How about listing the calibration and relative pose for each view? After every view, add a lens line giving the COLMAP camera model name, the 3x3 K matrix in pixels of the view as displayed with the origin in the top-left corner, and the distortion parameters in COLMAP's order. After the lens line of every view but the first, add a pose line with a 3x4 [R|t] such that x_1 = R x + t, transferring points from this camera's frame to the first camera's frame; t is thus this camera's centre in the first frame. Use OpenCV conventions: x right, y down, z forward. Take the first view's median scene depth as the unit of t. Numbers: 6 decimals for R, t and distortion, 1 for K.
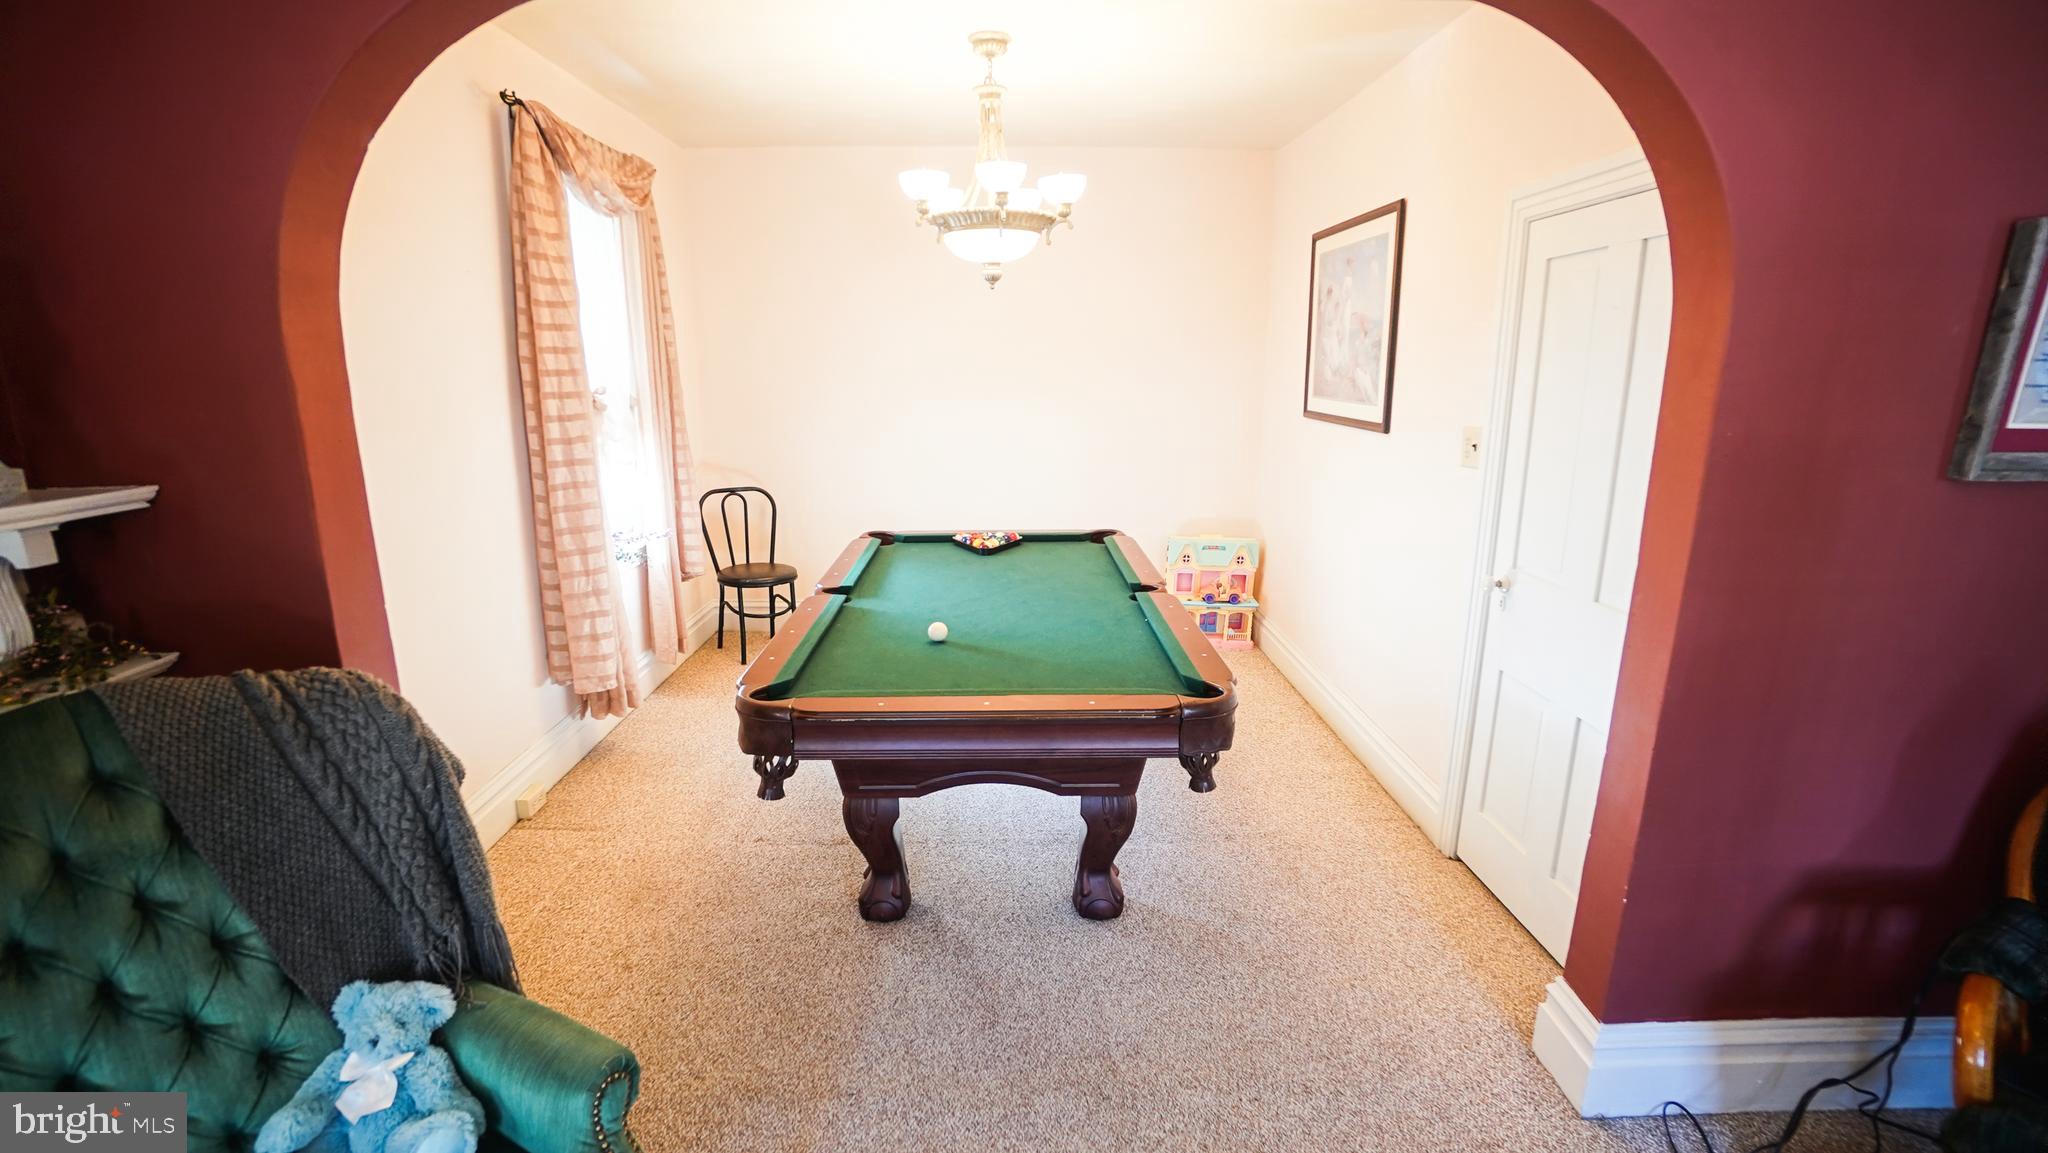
lens RADIAL K [[924.3, 0, 1020.4], [0, 924.3, 569.1], [0, 0, 1]] dist [-0.022082, 0.004022]
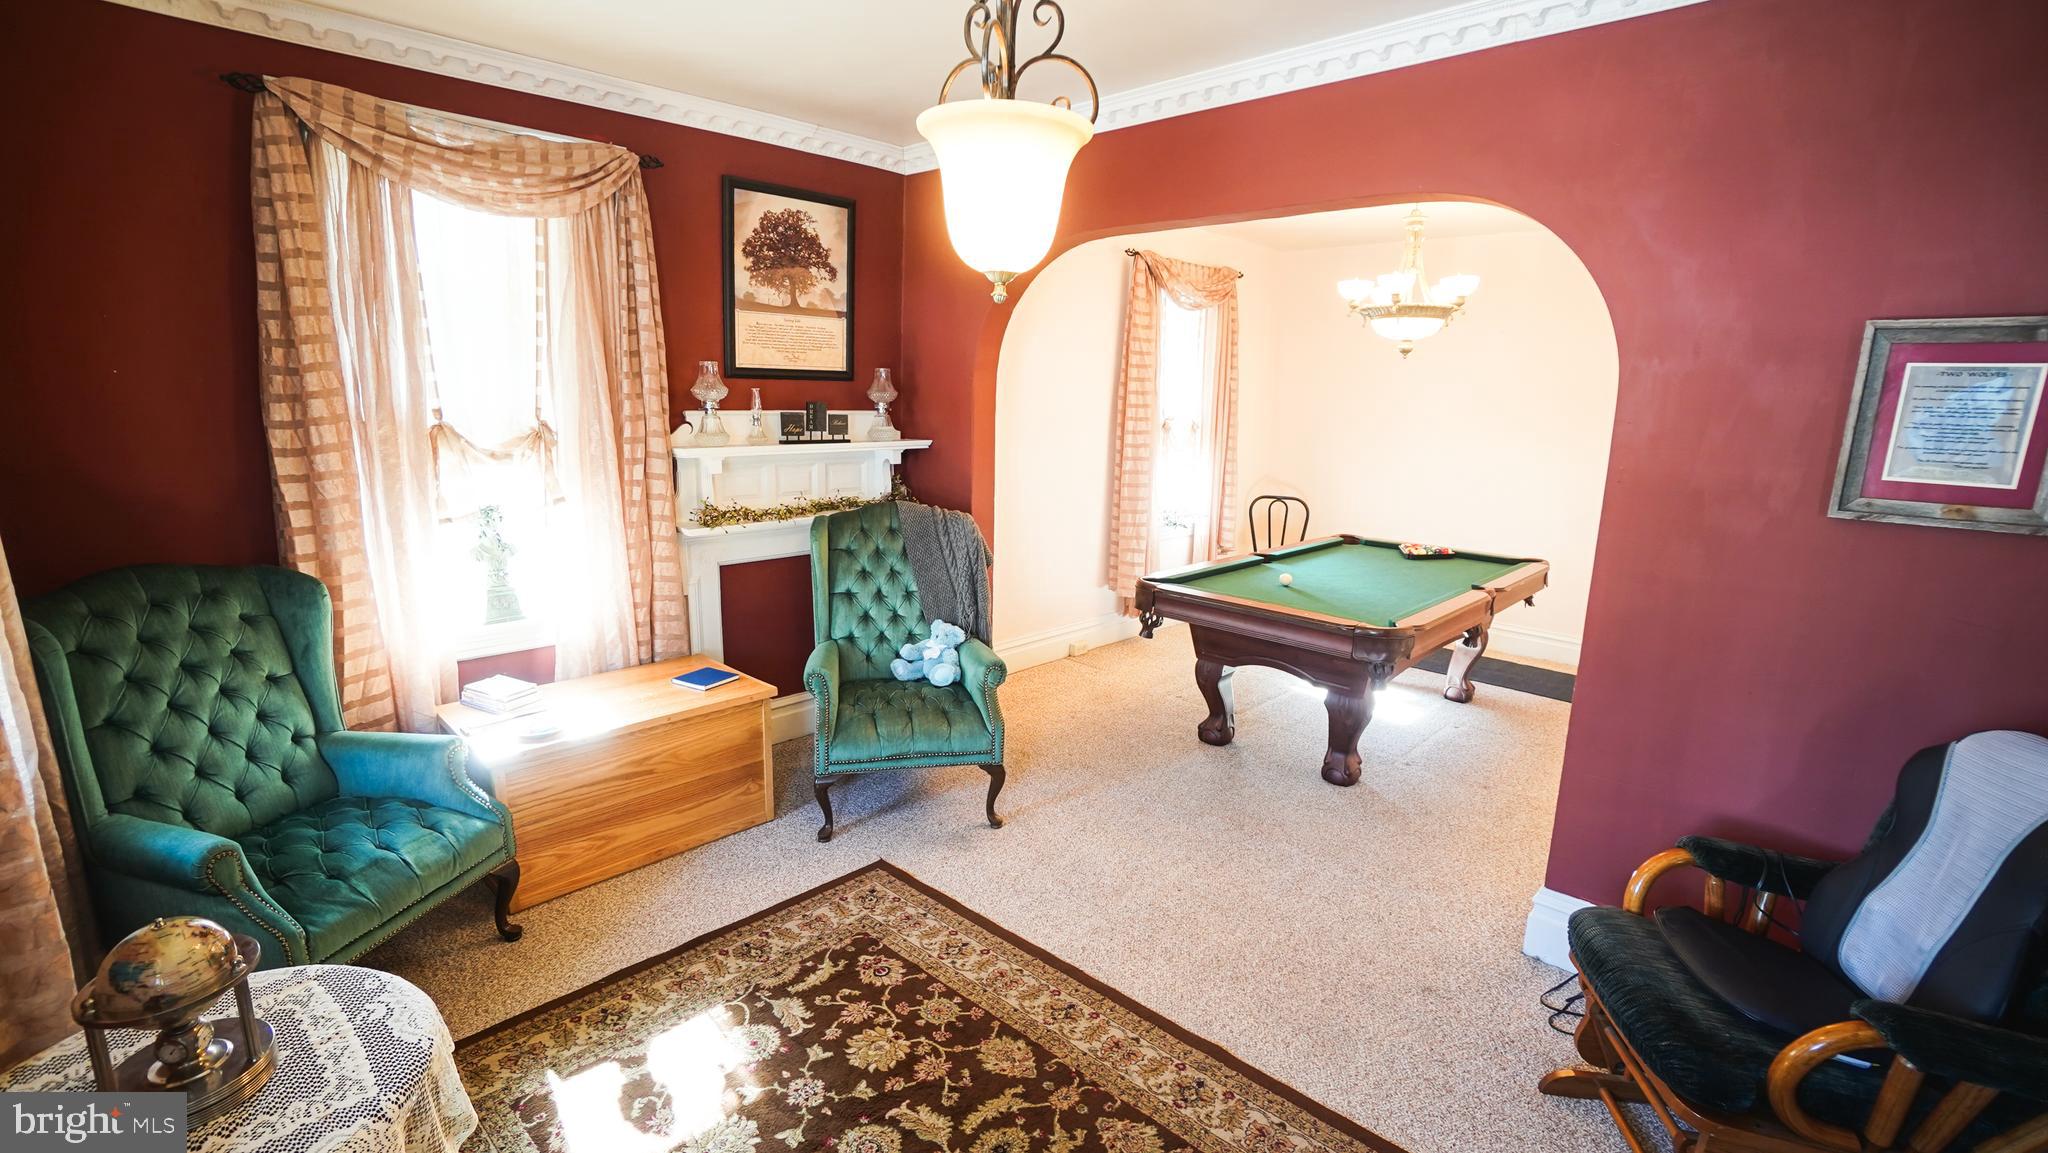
lens RADIAL K [[924.3, 0, 1028.4], [0, 924.3, 579.0], [0, 0, 1]] dist [-0.022082, 0.004022]
pose [[0.724847, 0.161107, -0.669807, 0.660727], [-0.183574, 0.982286, 0.037608, 0.090842], [0.664001, 0.095699, 0.741582, -0.452933]]
